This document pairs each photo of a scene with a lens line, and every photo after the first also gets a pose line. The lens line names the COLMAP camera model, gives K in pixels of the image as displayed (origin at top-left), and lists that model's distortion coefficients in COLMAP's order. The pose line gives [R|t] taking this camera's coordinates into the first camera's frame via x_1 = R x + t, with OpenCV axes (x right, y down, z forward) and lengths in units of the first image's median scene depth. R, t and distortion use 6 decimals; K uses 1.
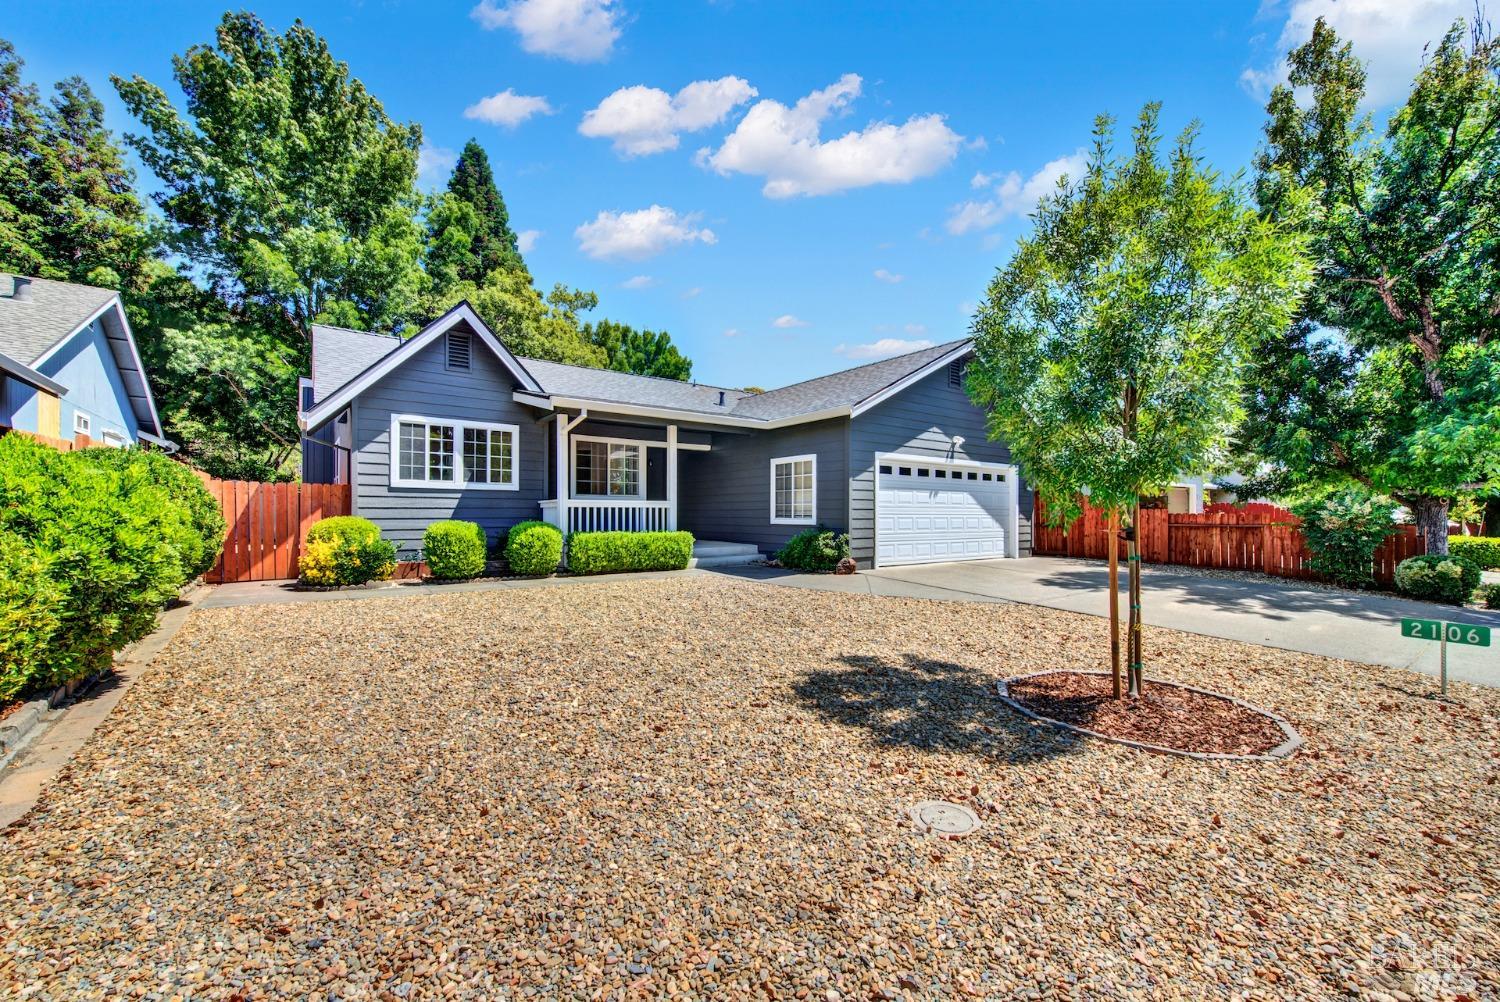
lens RADIAL K [[597.3, 0, 750.7], [0, 597.3, 509.7], [0, 0, 1]] dist [0.005992, -0.002814]
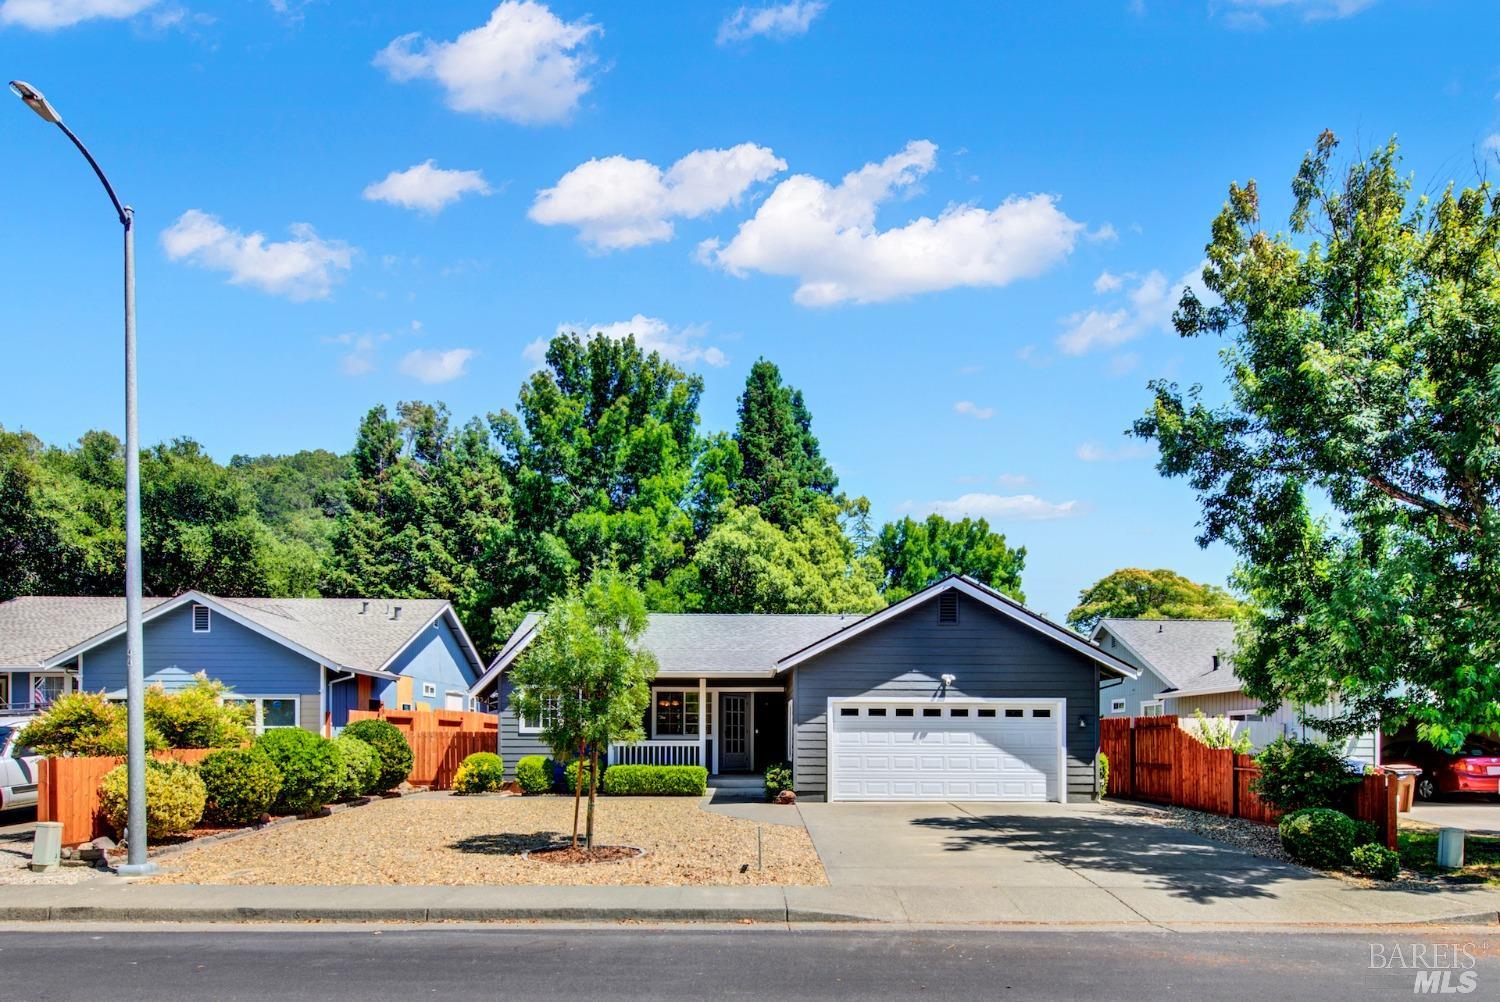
lens RADIAL K [[863.6, 0, 770.5], [0, 863.6, 727.3], [0, 0, 1]] dist [-0.000982, -0.000206]
pose [[0.815294, -0.008490, -0.578985, 1.030013], [0.003301, 0.999944, -0.010014, -0.024366], [0.579038, 0.006253, 0.815277, -0.363504]]
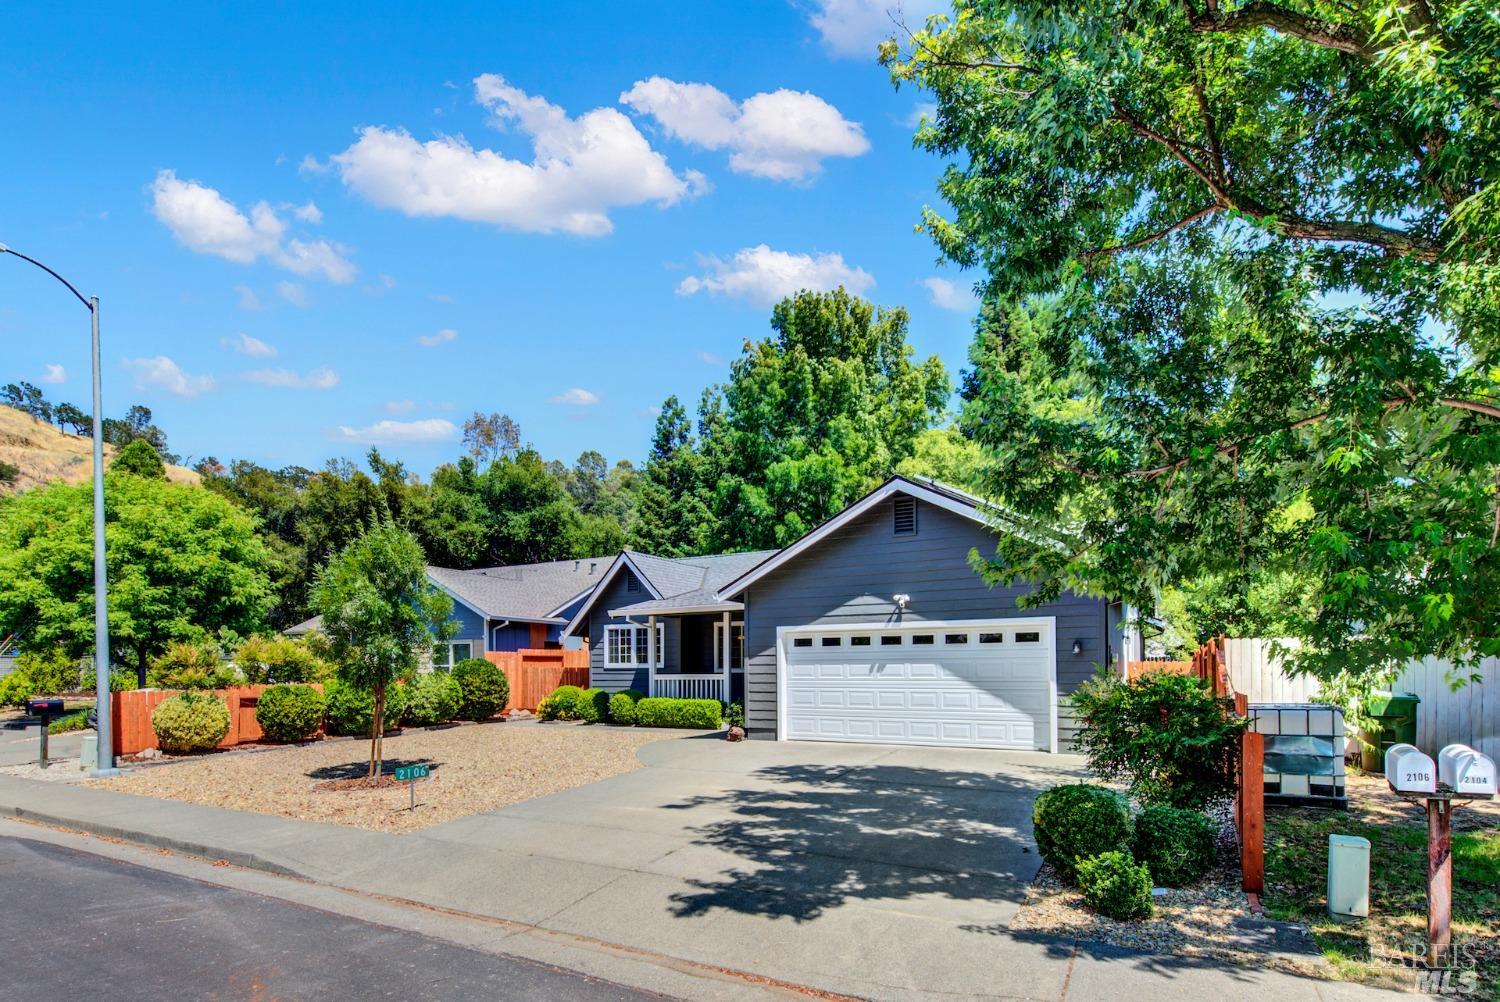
lens RADIAL K [[776.7, 0, 741.5], [0, 776.7, 673.4], [0, 0, 1]] dist [-0.005191, -0.001096]
pose [[0.407995, -0.001484, -0.912983, 1.372180], [0.014512, 0.999883, 0.004860, -0.023957], [0.912869, -0.015232, 0.407968, 0.391288]]
